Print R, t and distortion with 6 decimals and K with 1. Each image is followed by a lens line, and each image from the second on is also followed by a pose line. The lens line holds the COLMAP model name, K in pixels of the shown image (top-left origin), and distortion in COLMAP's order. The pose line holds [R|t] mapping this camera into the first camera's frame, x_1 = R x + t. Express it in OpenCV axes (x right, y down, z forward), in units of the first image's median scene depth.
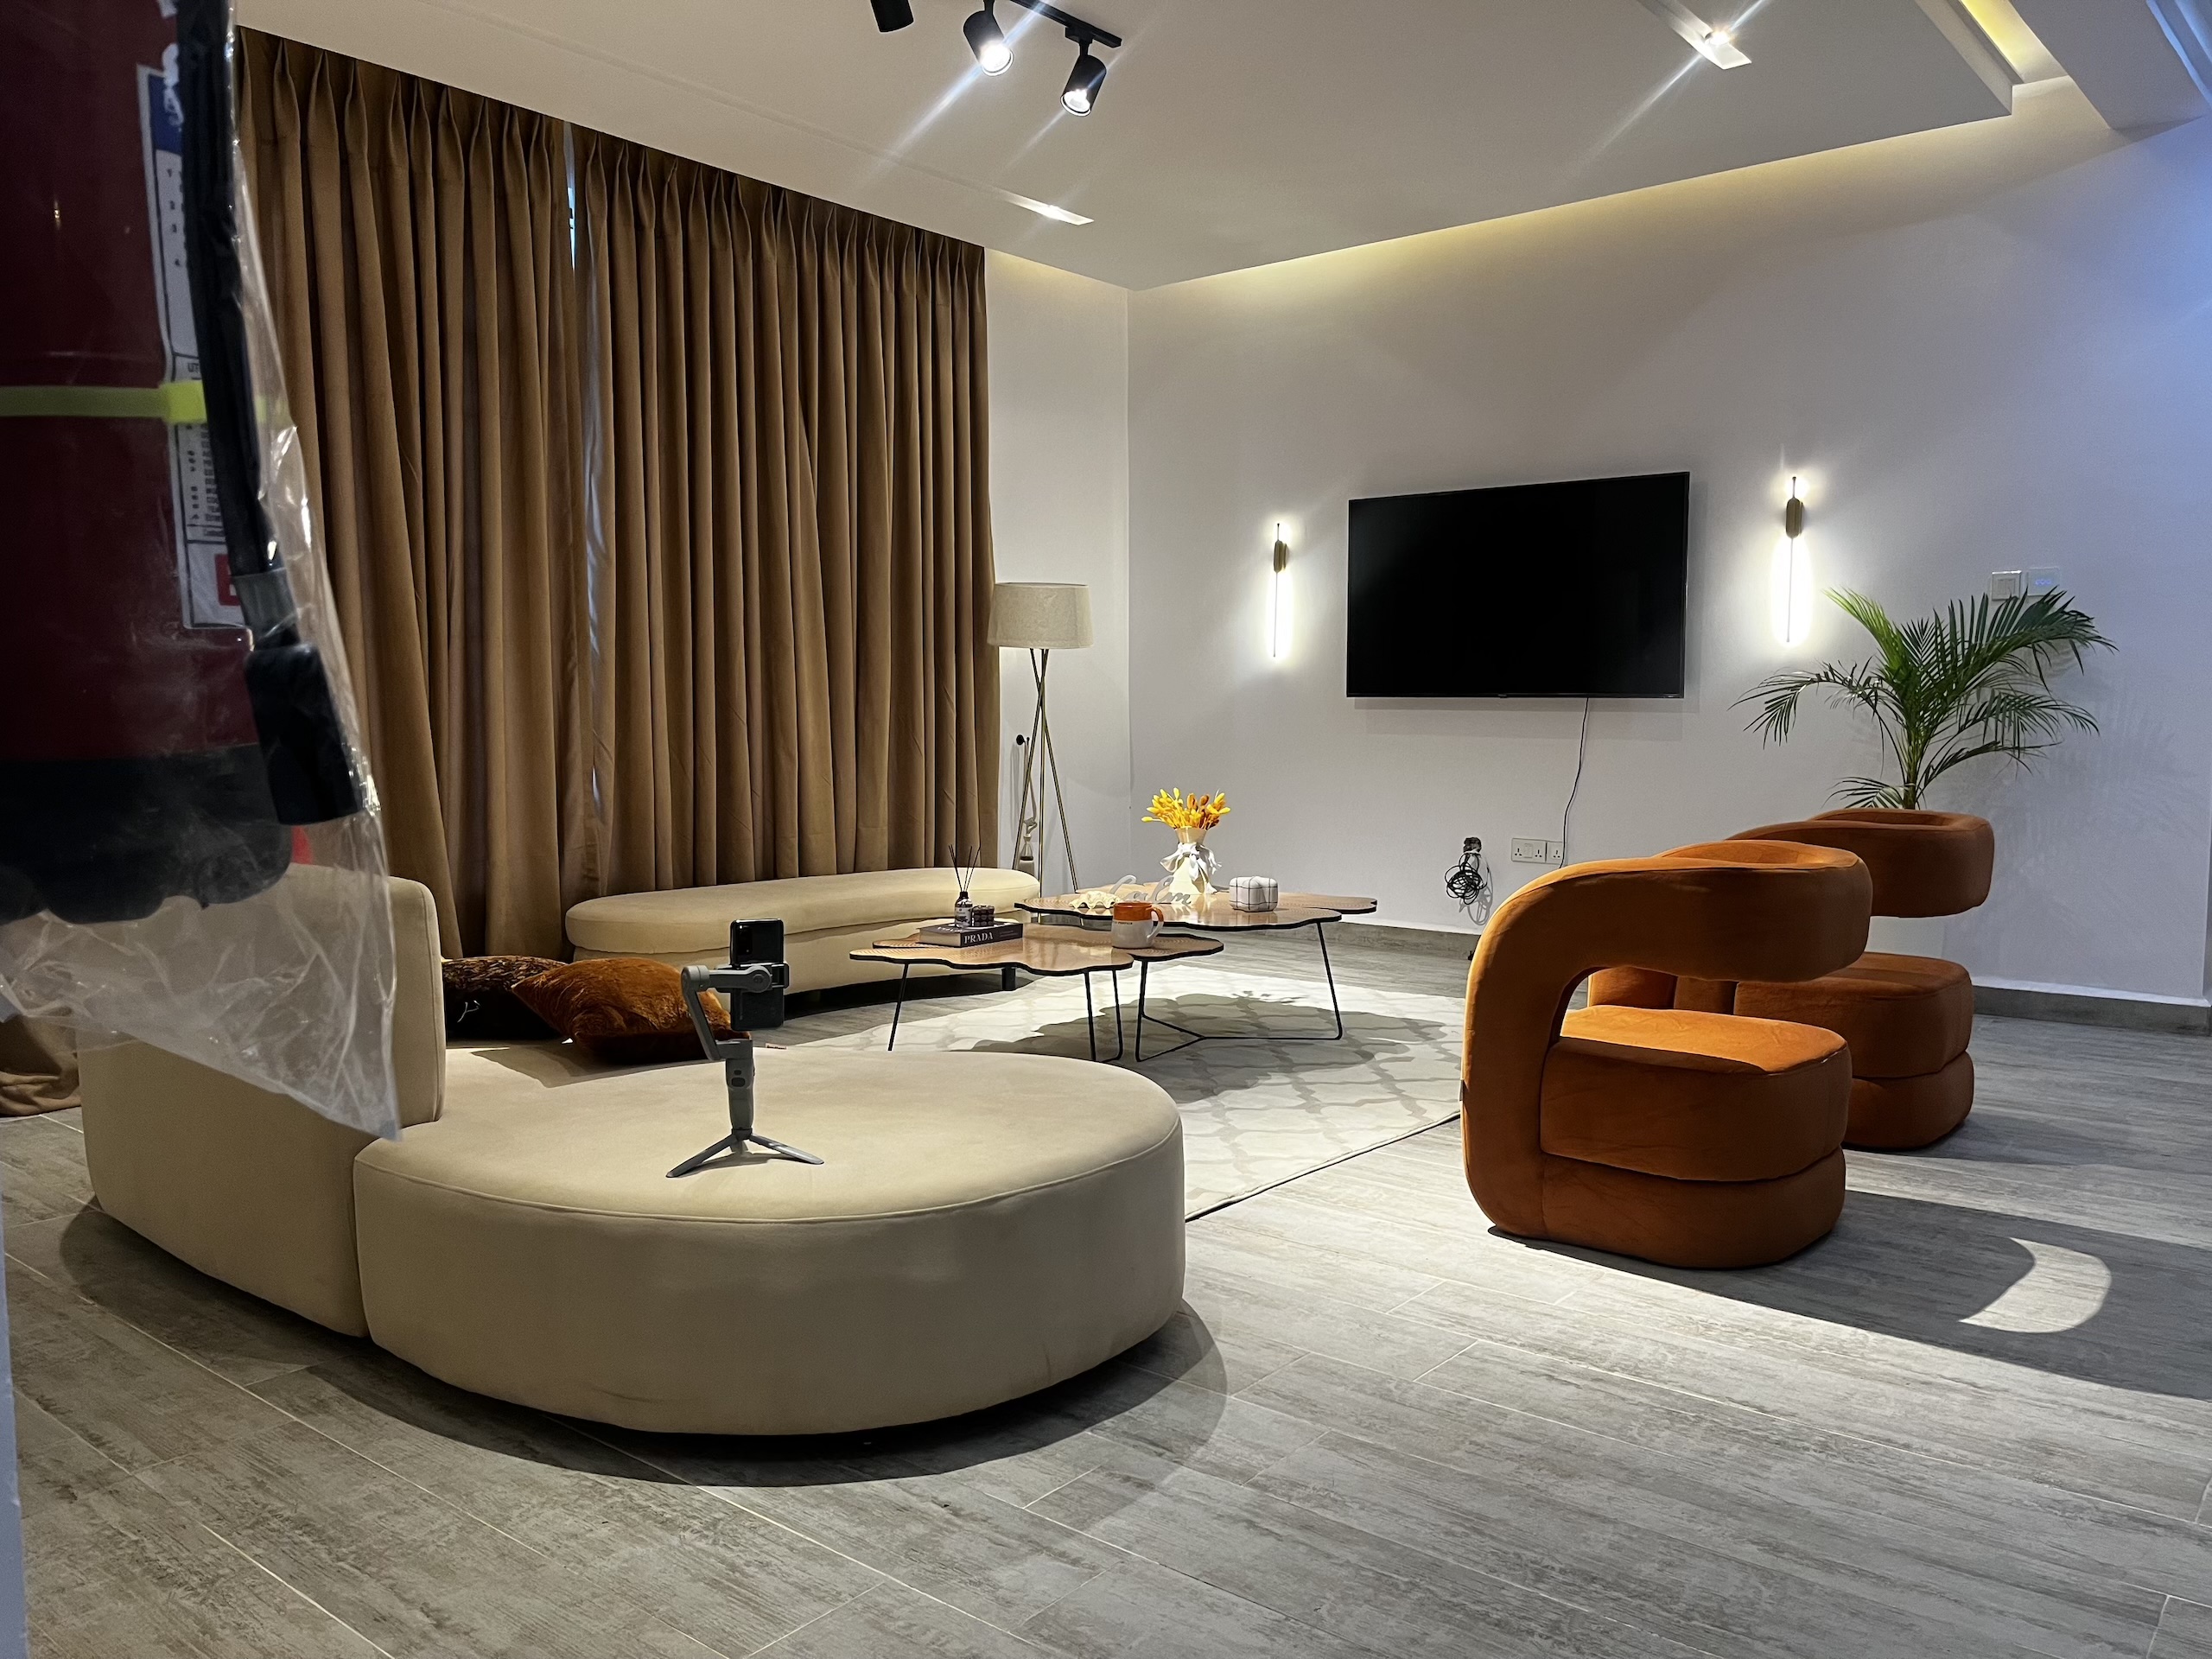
lens RADIAL K [[1689.0, 0, 1106.0], [0, 1689.0, 829.5], [0, 0, 1]] dist [0.009752, -0.005455]
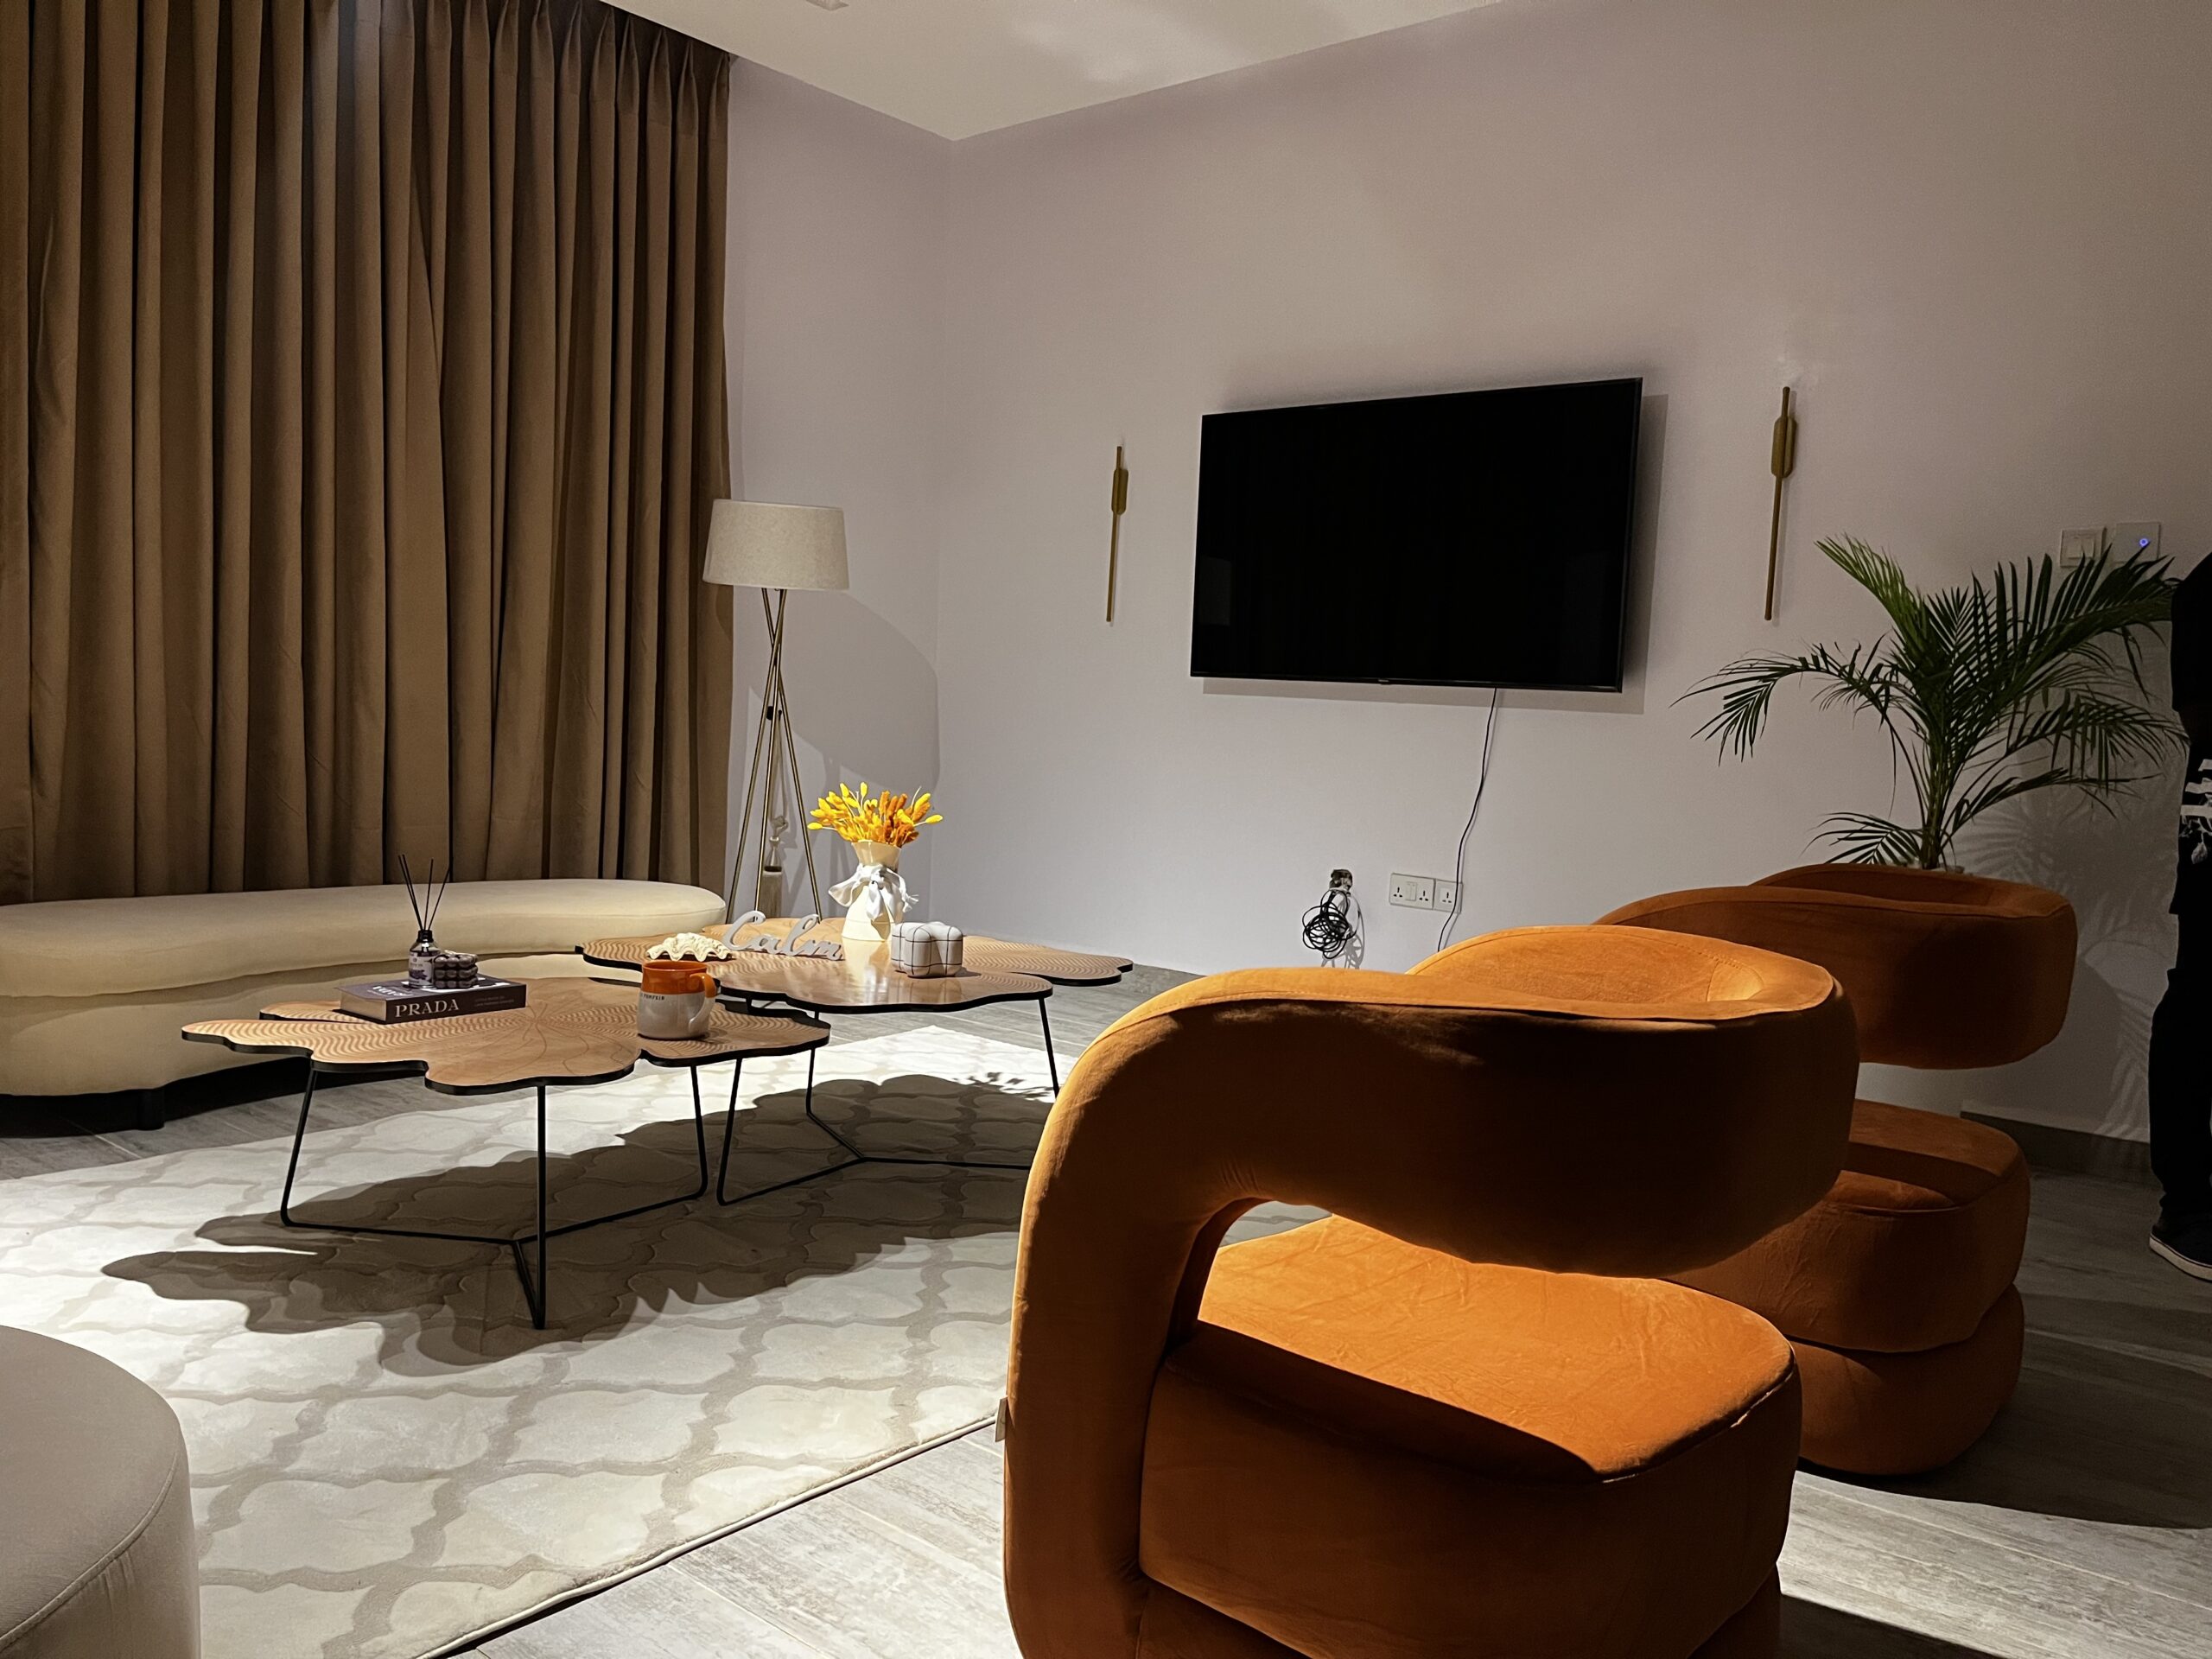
lens RADIAL K [[1710.2, 0, 1113.7], [0, 1710.2, 805.6], [0, 0, 1]] dist [0.046259, -0.072464]
pose [[0.998950, 0.045708, 0.003240, 0.144858], [-0.045662, 0.998870, -0.013156, -0.011340], [-0.003837, 0.012994, 0.999908, 0.311250]]
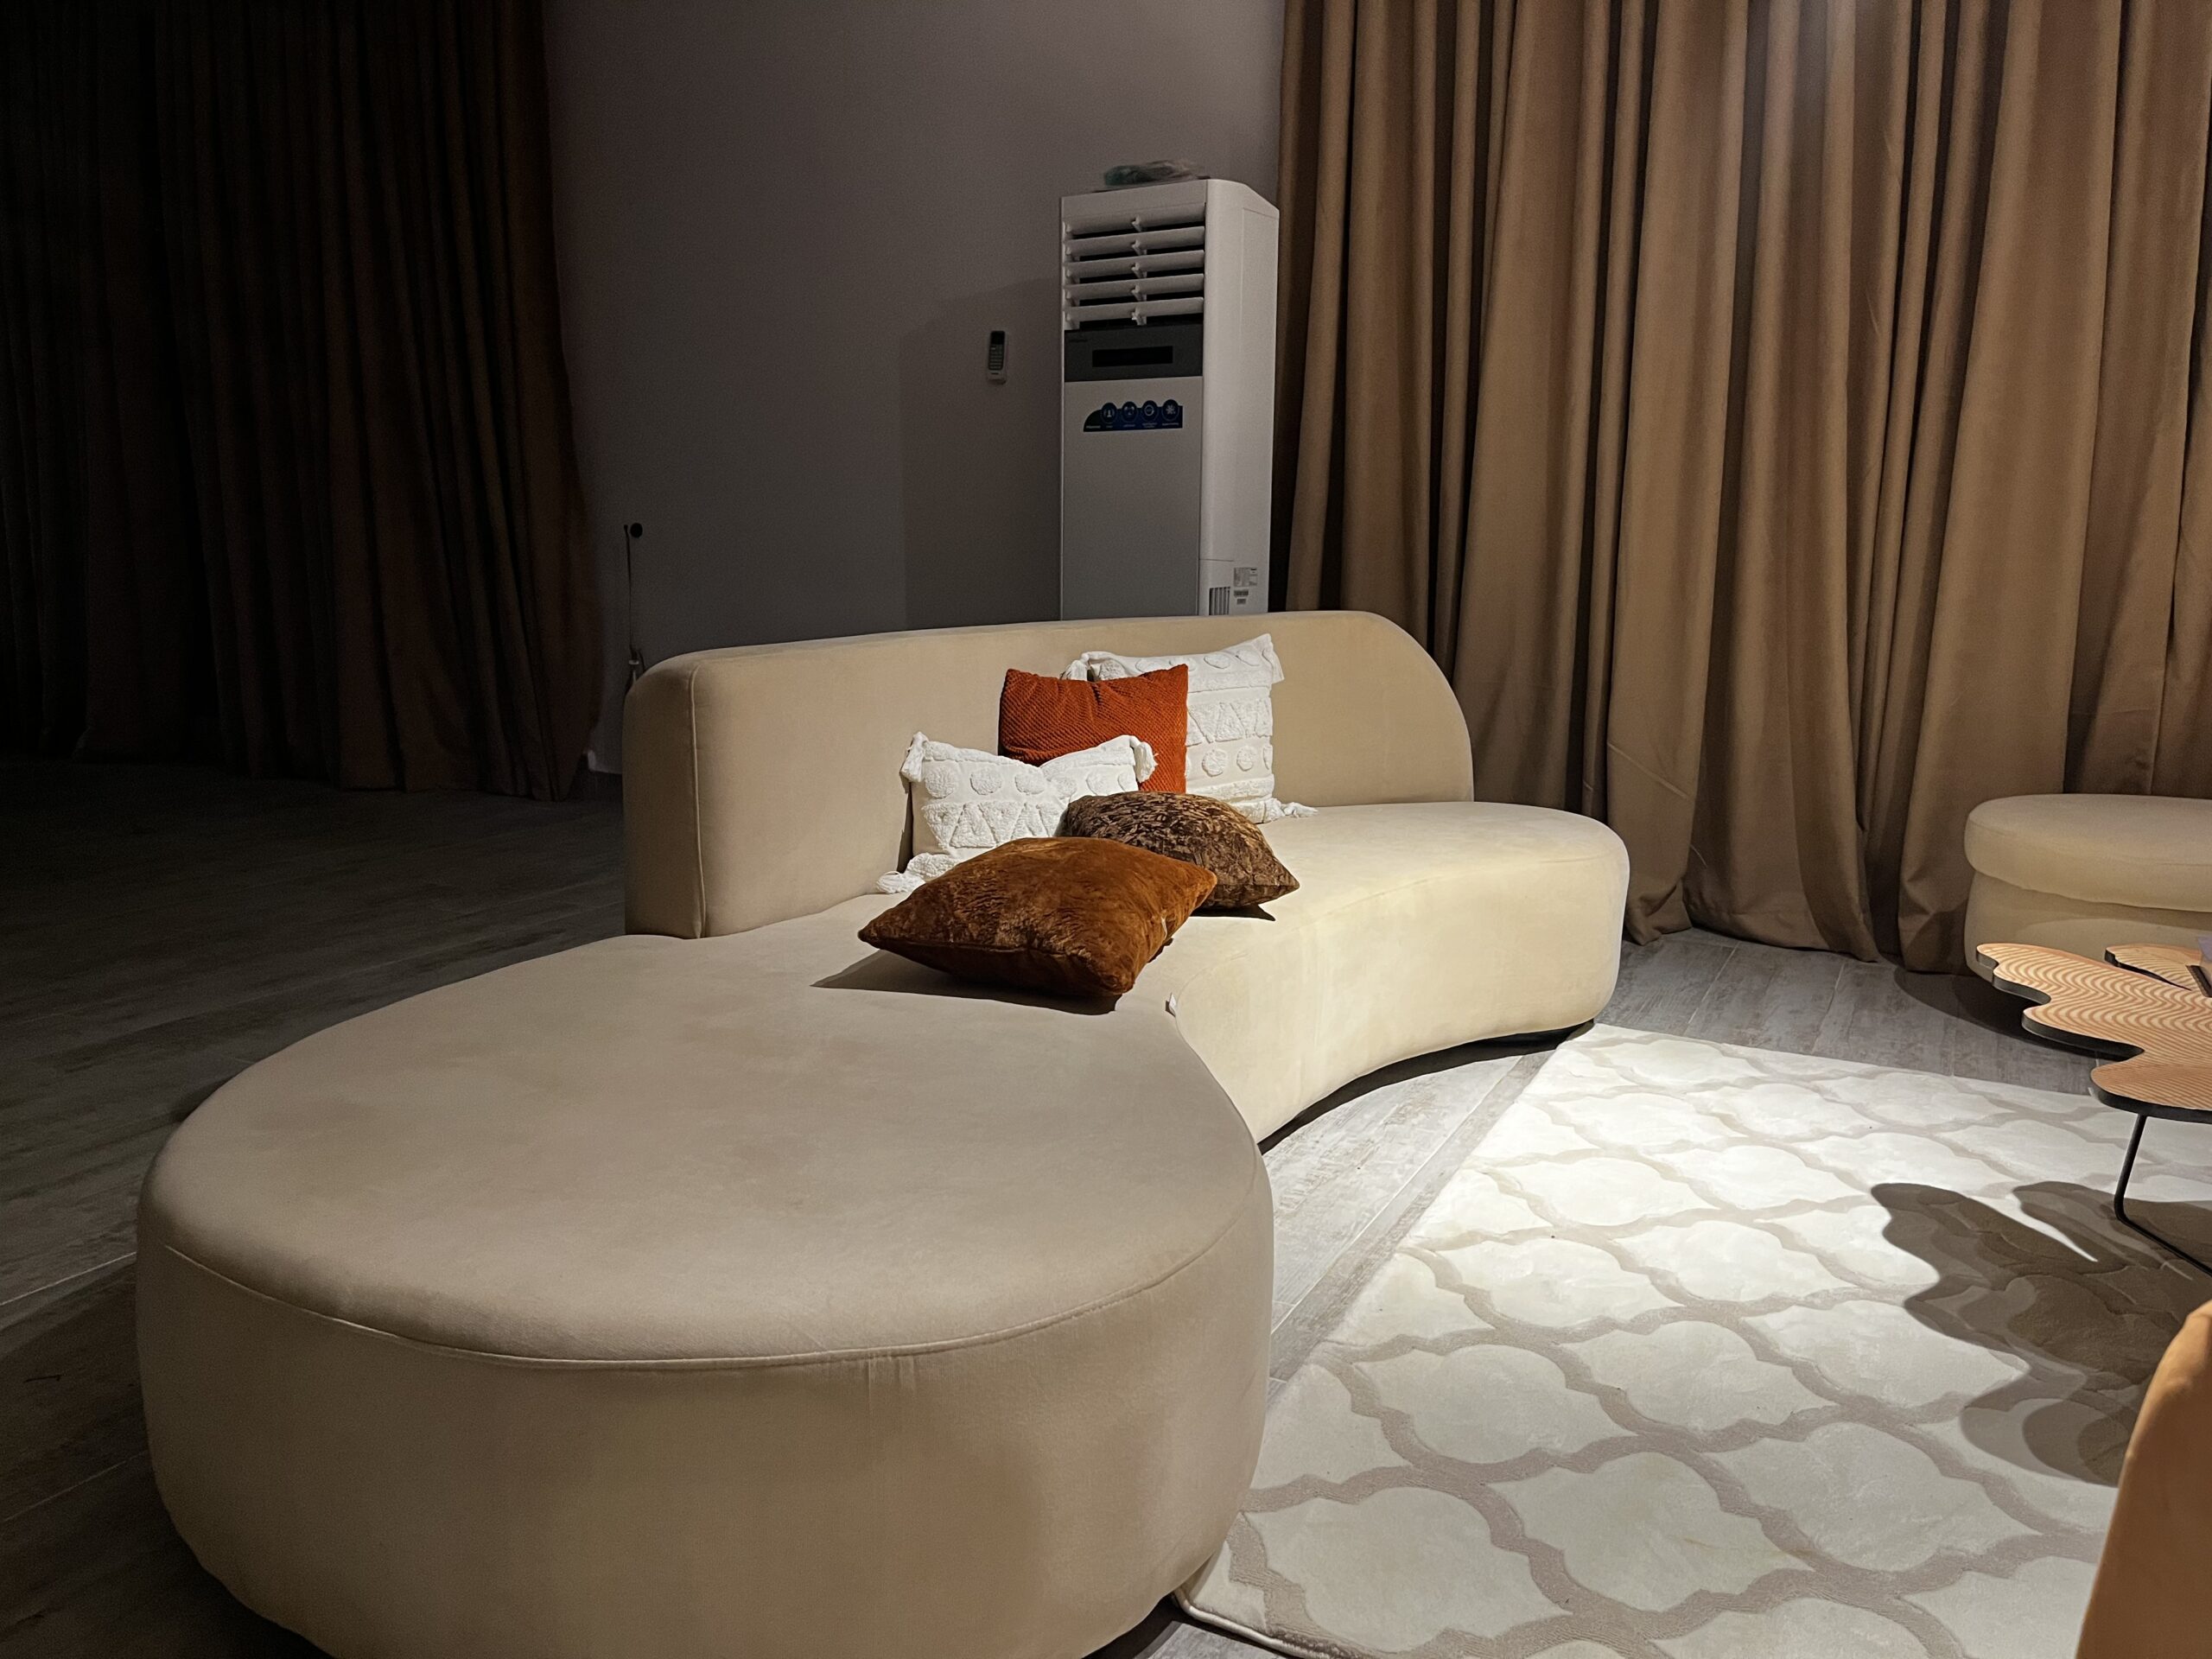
lens RADIAL K [[1689.0, 0, 1106.0], [0, 1689.0, 829.5], [0, 0, 1]] dist [0.009752, -0.005455]
pose [[0.195444, 0.173839, -0.965185, 0.236512], [-0.073755, 0.983983, 0.162290, -0.021385], [0.977938, 0.039468, 0.205135, 0.512776]]
